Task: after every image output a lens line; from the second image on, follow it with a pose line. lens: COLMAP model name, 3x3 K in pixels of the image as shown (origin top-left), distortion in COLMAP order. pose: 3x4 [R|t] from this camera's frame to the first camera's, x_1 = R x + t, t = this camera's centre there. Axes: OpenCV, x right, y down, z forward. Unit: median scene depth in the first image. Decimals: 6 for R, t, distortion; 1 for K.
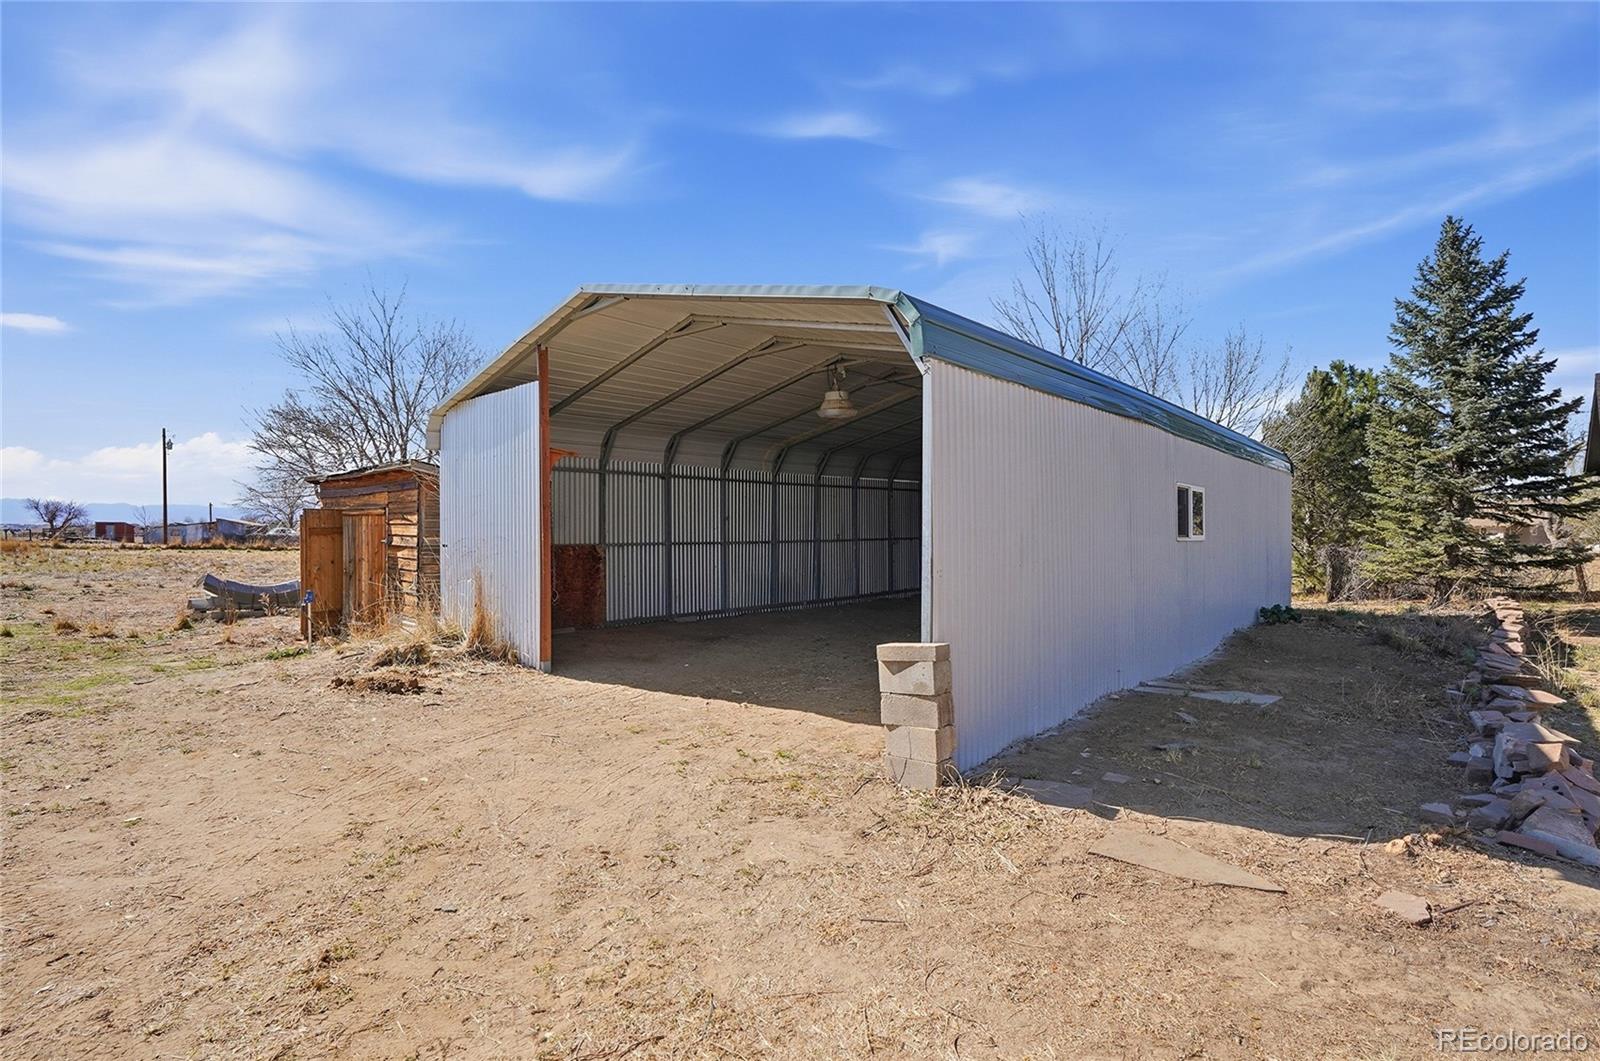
lens RADIAL K [[748.1, 0, 795.1], [0, 748.1, 530.2], [0, 0, 1]] dist [-0.072757, 0.029756]
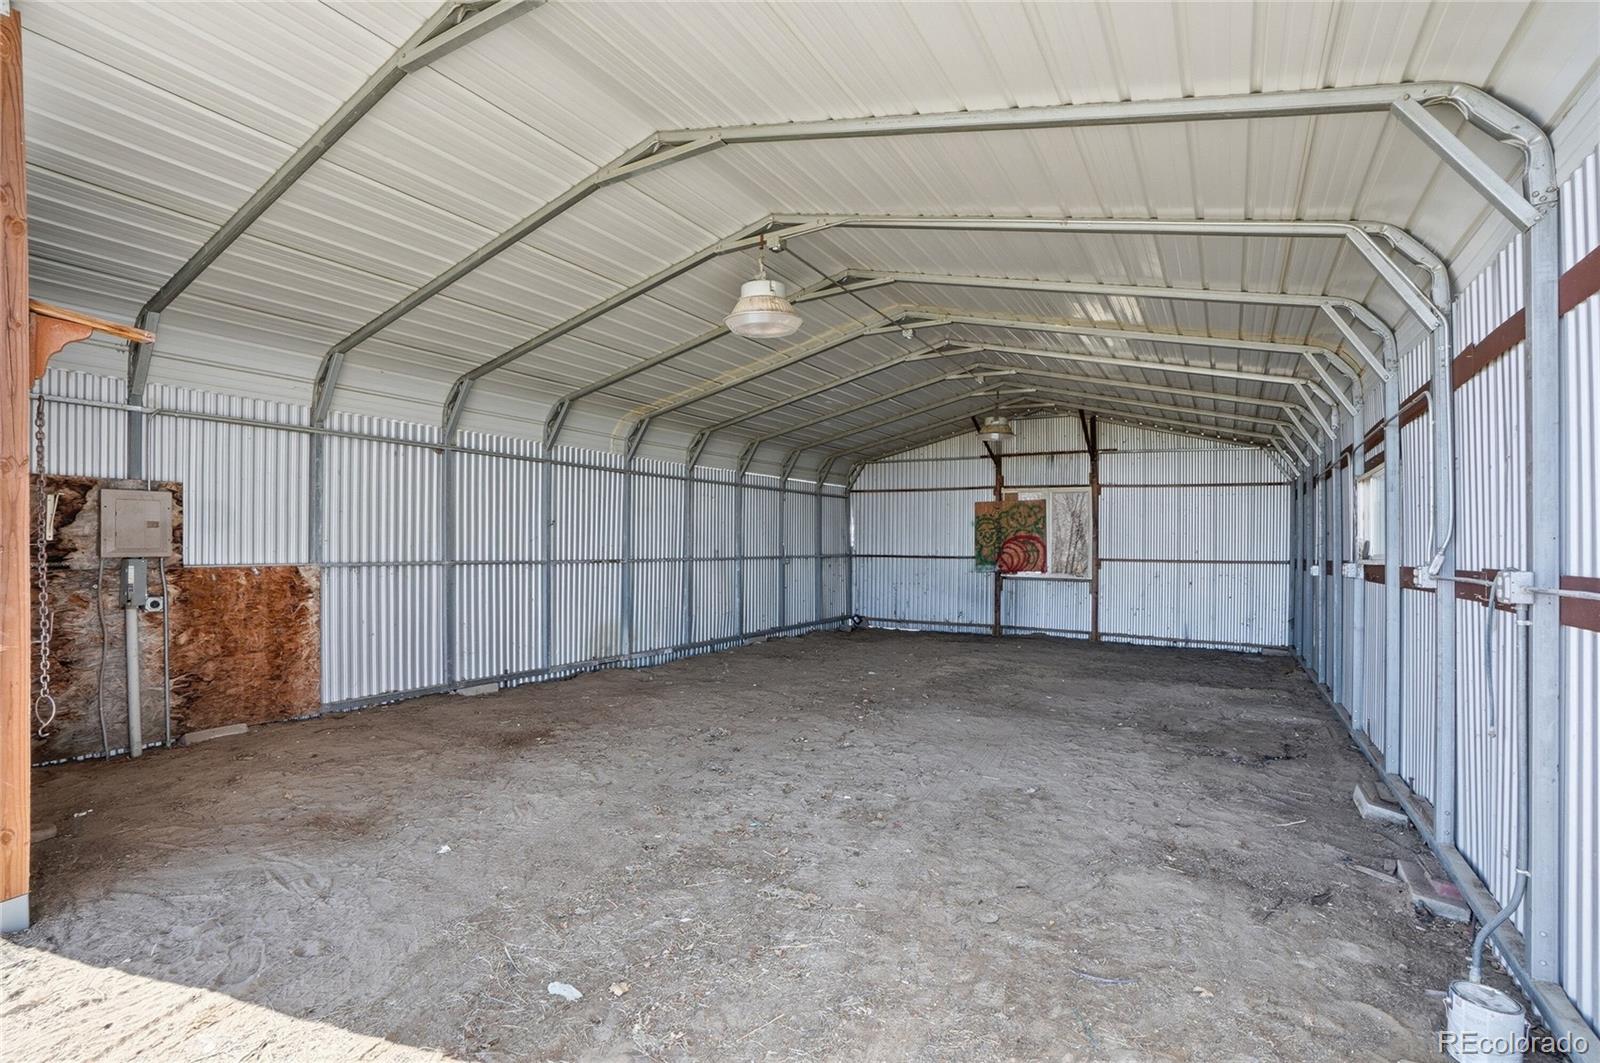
lens RADIAL K [[748.1, 0, 795.1], [0, 748.1, 531.2], [0, 0, 1]] dist [-0.072757, 0.029756]
pose [[0.976777, 0.010318, 0.214010, -0.027531], [-0.005458, 0.999714, -0.023289, 0.004703], [-0.214189, 0.021581, 0.976554, 0.375046]]
